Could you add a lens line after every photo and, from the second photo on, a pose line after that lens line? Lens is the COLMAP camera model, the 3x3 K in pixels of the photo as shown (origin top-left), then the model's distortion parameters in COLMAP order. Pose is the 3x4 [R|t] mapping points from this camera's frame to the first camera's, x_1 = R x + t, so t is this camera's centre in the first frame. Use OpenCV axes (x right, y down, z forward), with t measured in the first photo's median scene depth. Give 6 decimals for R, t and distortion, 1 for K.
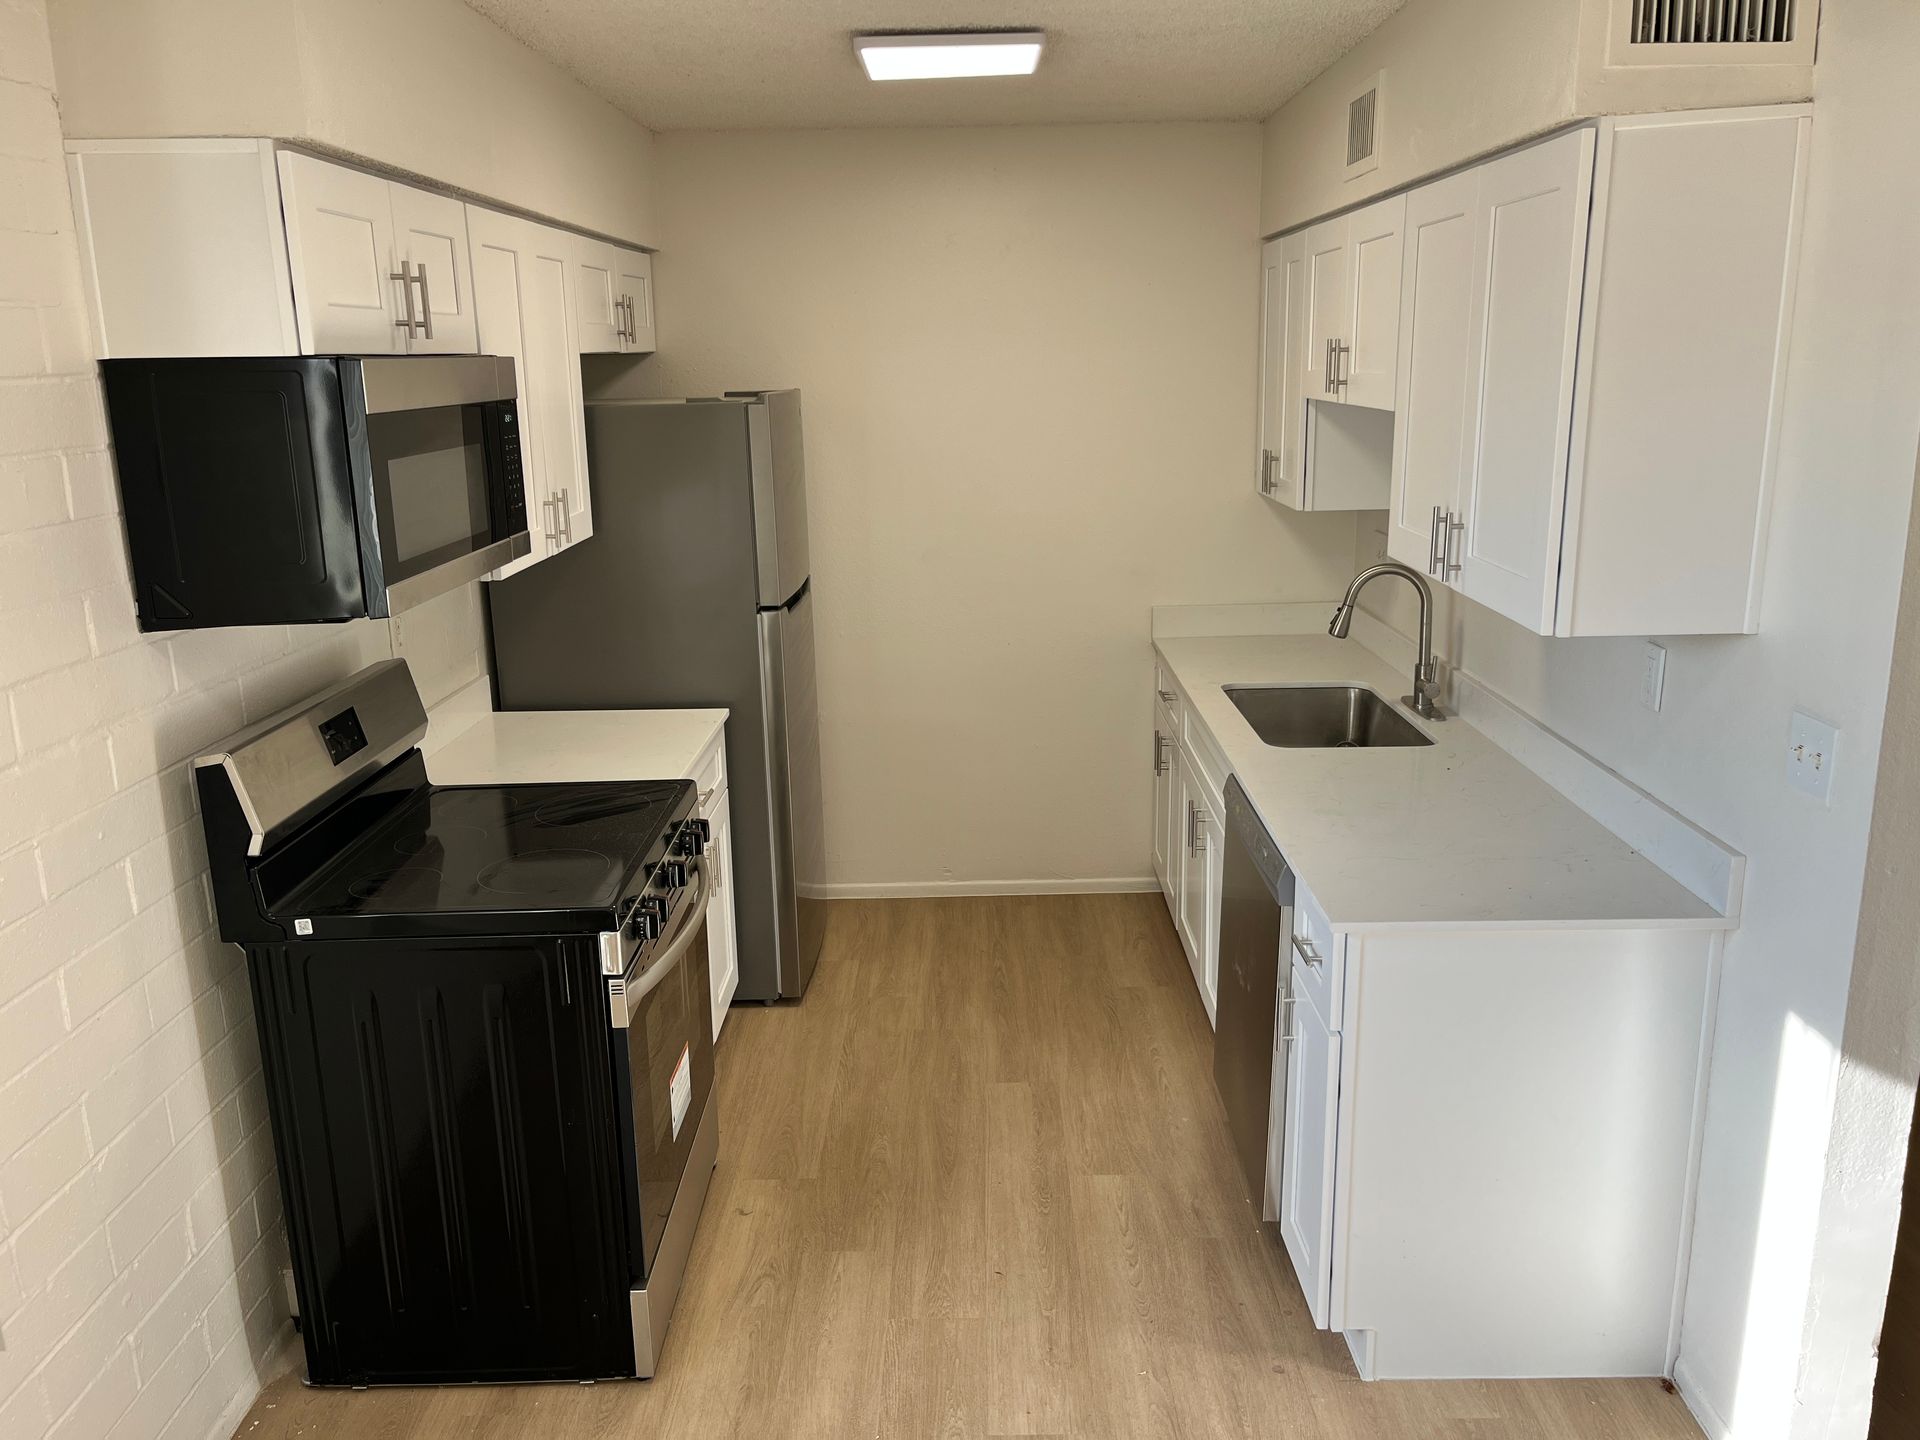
lens RADIAL K [[1456.4, 0, 961.4], [0, 1456.4, 716.1], [0, 0, 1]] dist [0.035889, -0.026026]
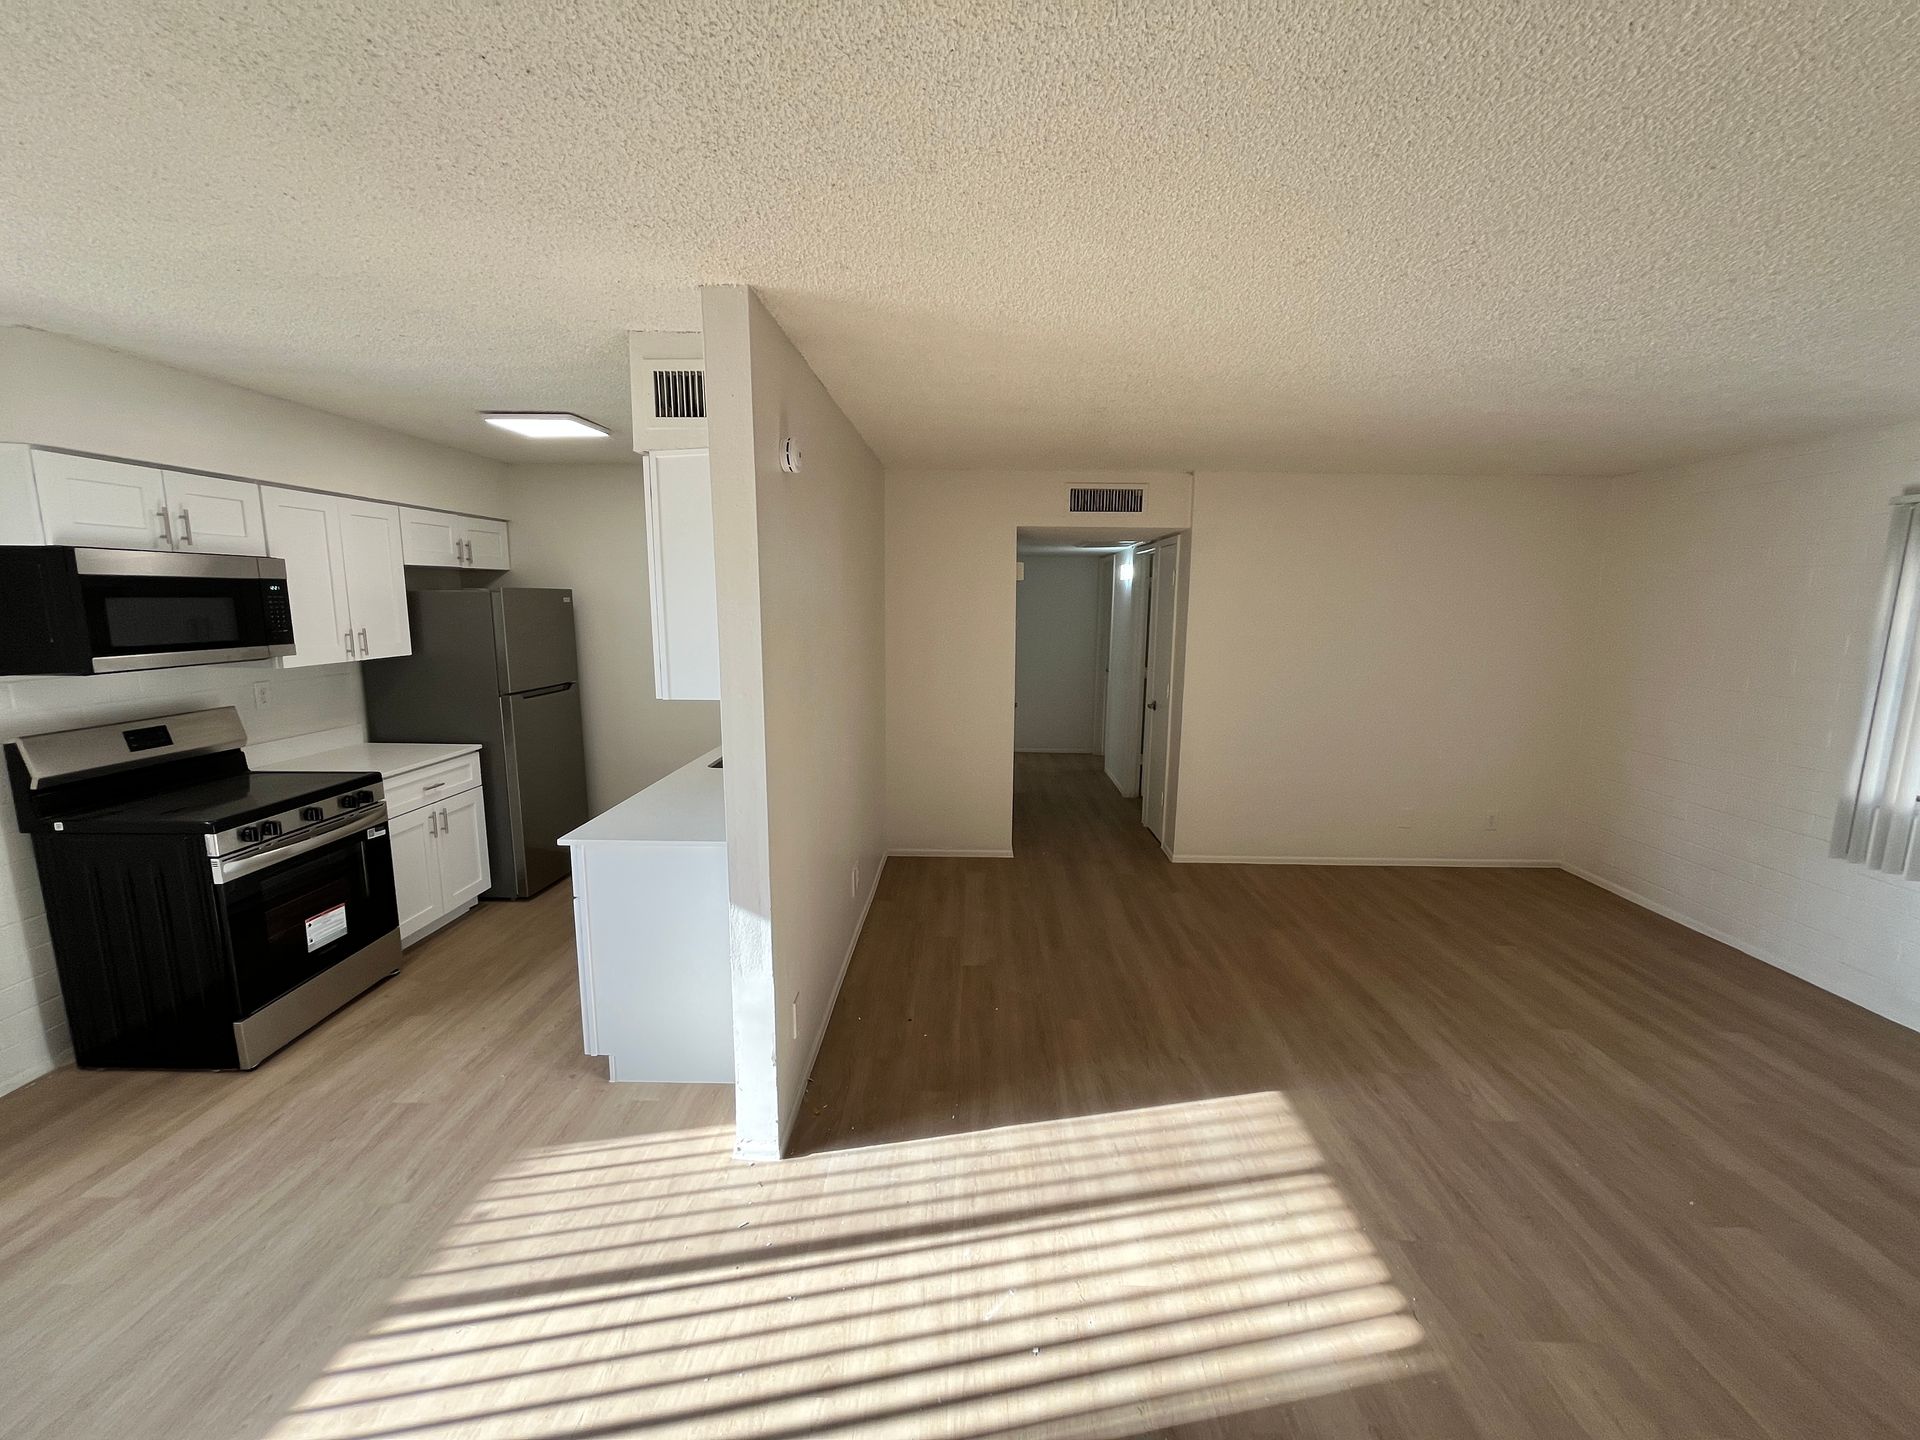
lens RADIAL K [[780.1, 0, 957.8], [0, 780.1, 722.0], [0, 0, 1]] dist [0.003502, 0.000191]
pose [[0.999457, 0.029378, -0.014951, 0.749913], [-0.030527, 0.996042, -0.083475, 0.050281], [0.012439, 0.083886, 0.996398, -0.065058]]
